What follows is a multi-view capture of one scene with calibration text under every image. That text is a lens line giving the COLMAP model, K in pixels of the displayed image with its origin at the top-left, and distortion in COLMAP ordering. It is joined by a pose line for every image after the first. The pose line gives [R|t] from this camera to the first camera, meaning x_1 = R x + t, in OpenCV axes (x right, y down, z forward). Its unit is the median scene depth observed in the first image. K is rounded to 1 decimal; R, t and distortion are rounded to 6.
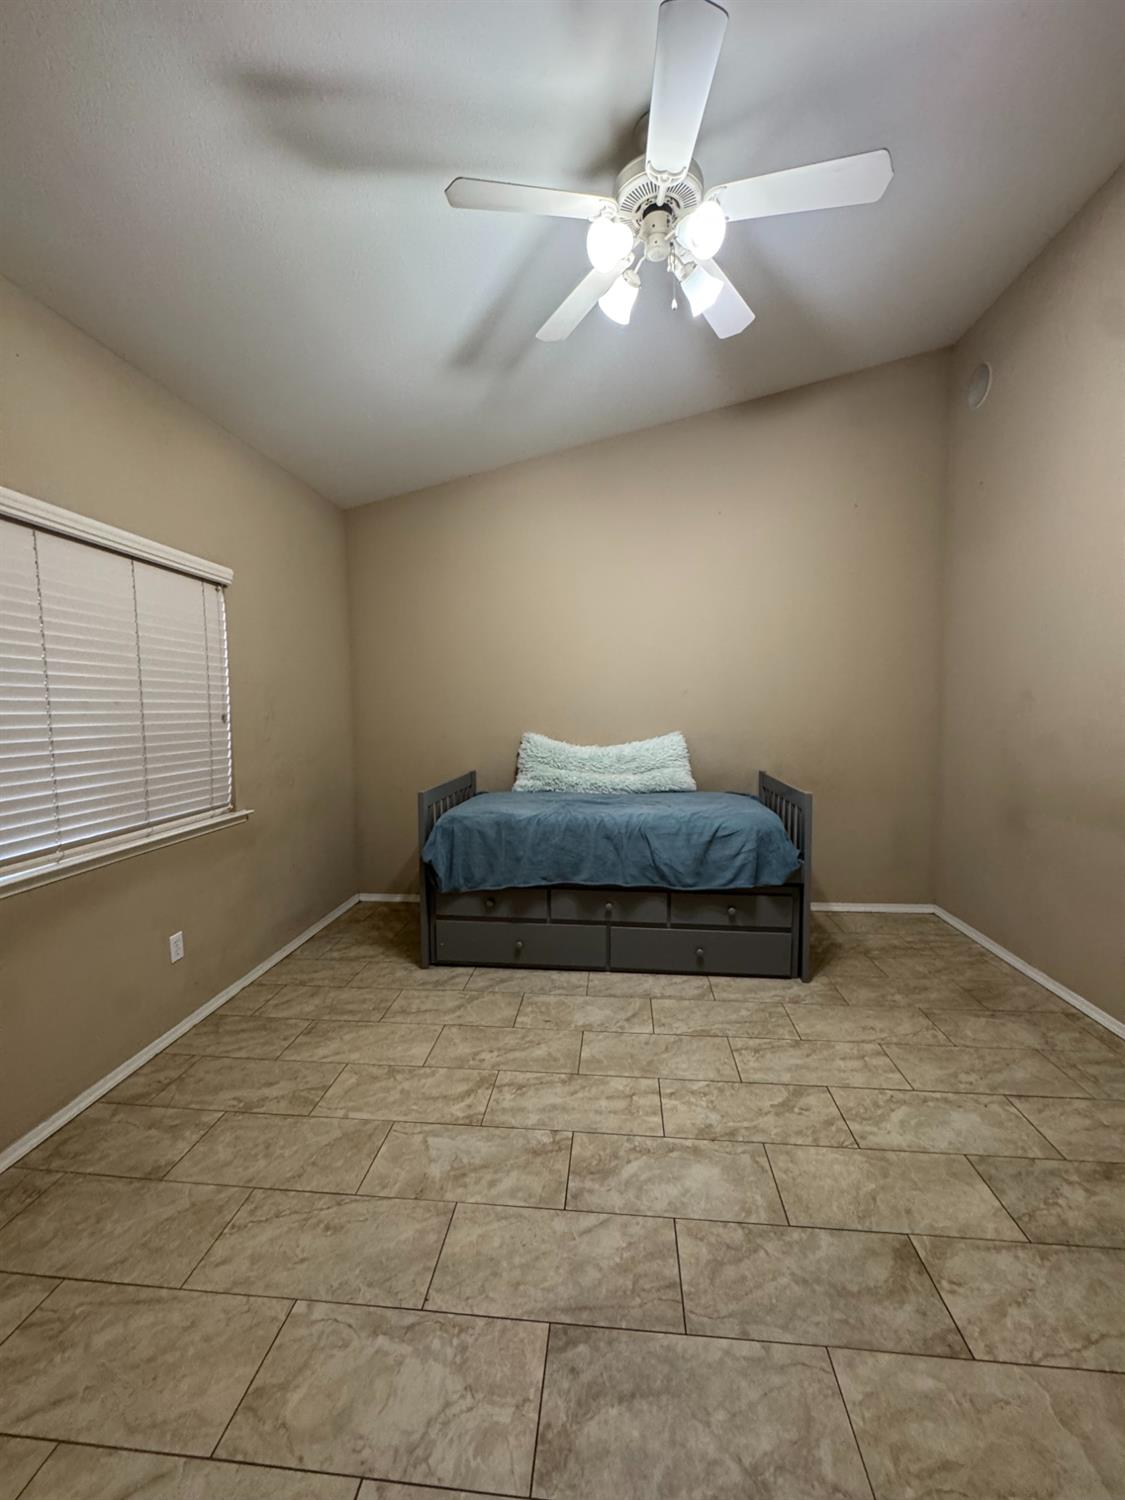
lens RADIAL K [[598.7, 0, 562.7], [0, 598.7, 755.3], [0, 0, 1]] dist [-0.004500, 0.000614]
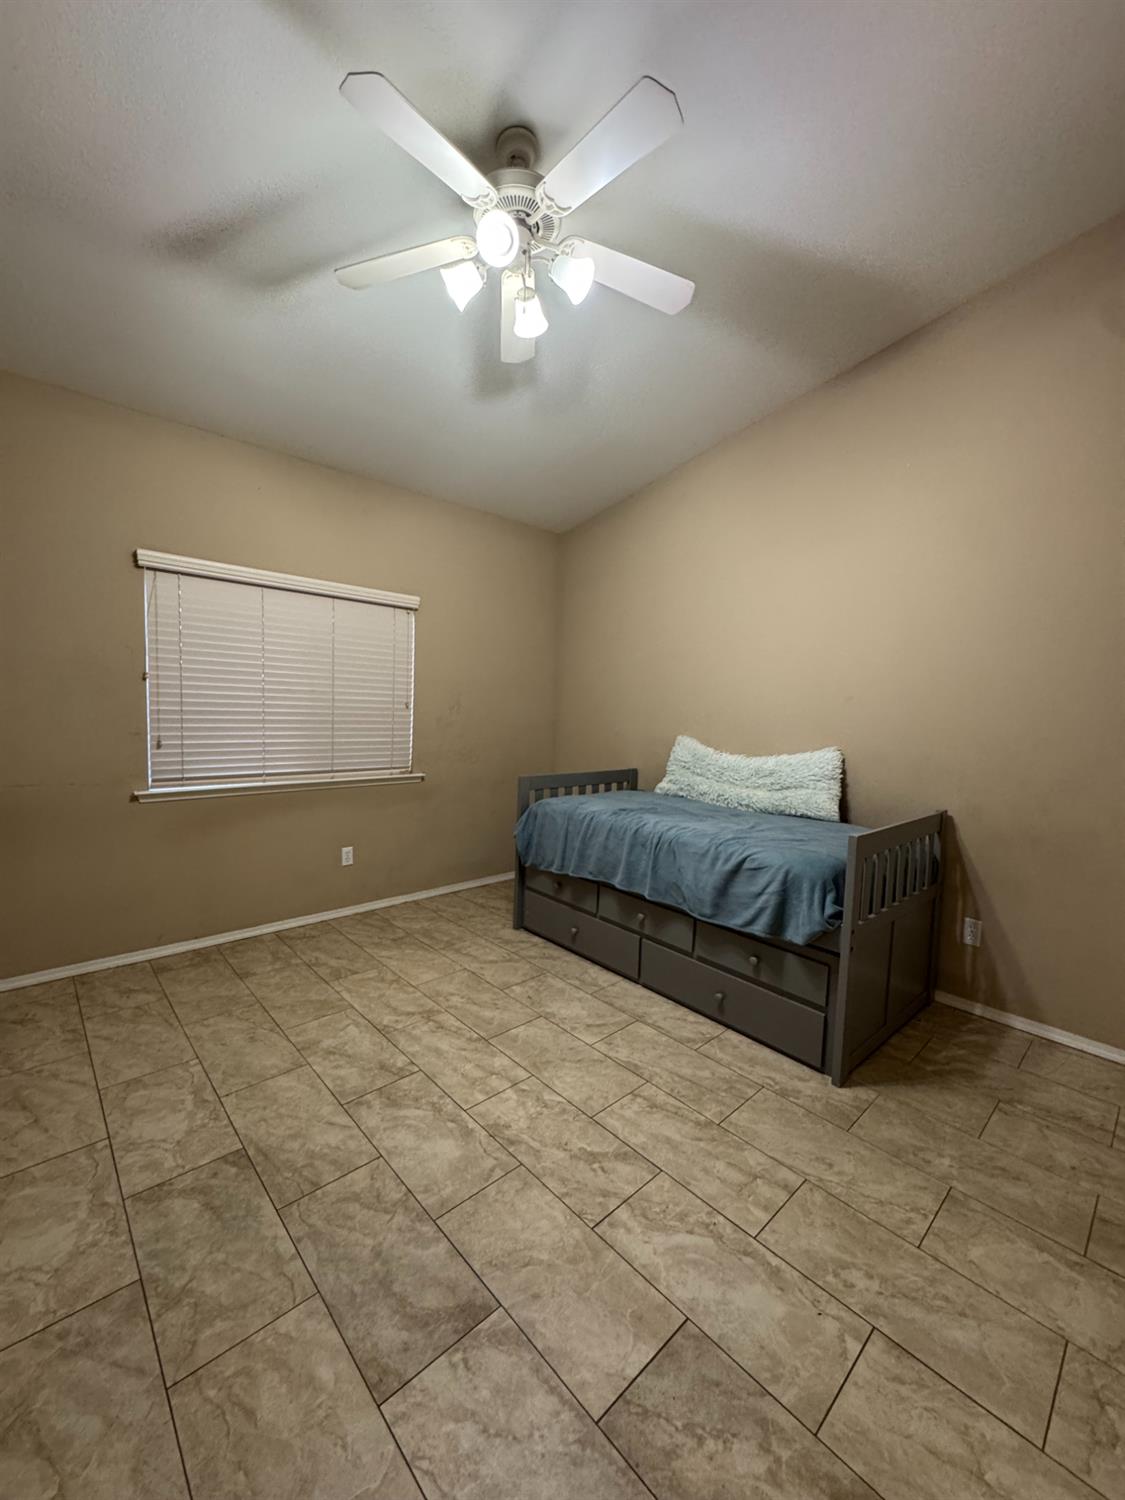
lens RADIAL K [[598.7, 0, 561.7], [0, 598.7, 753.8], [0, 0, 1]] dist [-0.004500, 0.000614]
pose [[0.745921, 0.092272, -0.659612, 0.822624], [-0.098216, 0.994769, 0.028088, -0.030673], [0.658753, 0.043833, 0.751081, 0.257017]]
